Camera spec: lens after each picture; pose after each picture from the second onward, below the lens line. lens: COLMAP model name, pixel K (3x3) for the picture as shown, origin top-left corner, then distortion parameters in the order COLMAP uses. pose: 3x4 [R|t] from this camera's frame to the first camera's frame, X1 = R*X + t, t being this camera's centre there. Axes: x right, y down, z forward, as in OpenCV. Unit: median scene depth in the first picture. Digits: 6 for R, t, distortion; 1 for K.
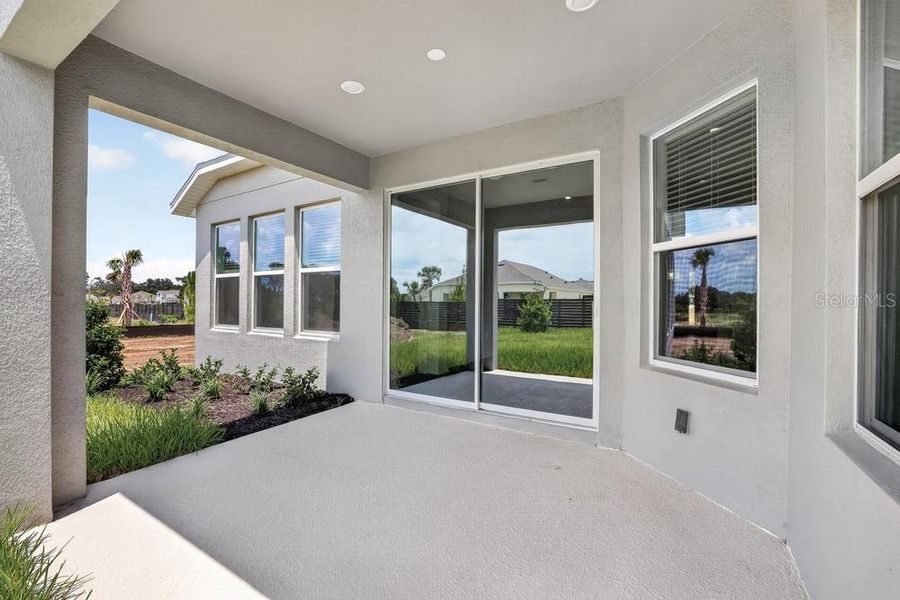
lens RADIAL K [[390.7, 0, 450.0], [0, 390.7, 300.0], [0, 0, 1]] dist [0.000427, 0.000086]
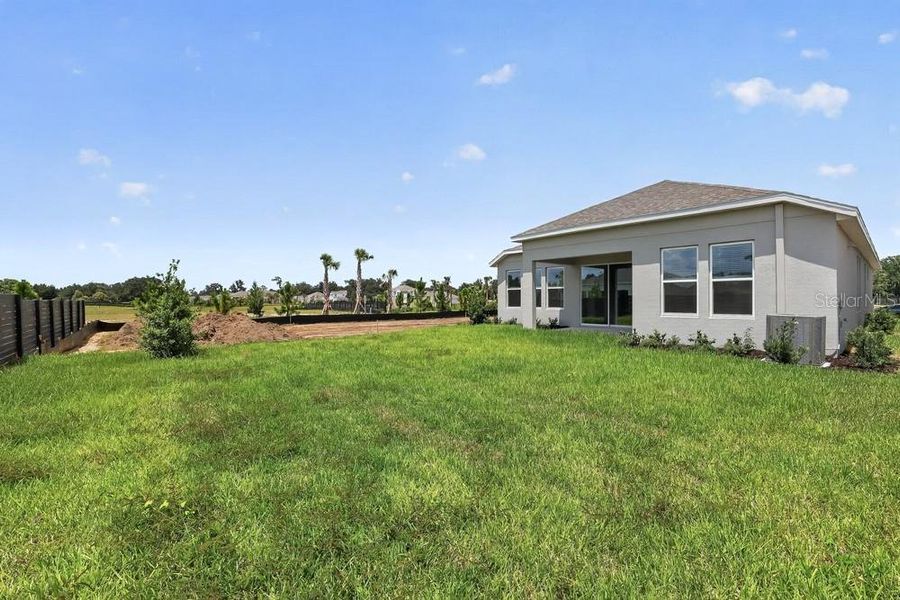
lens RADIAL K [[390.7, 0, 450.0], [0, 390.7, 300.0], [0, 0, 1]] dist [0.000427, 0.000086]
pose [[0.947601, 0.002808, -0.319444, -0.123352], [-0.002131, 0.999995, 0.002471, 0.012727], [0.319449, -0.001660, 0.947602, -2.160113]]
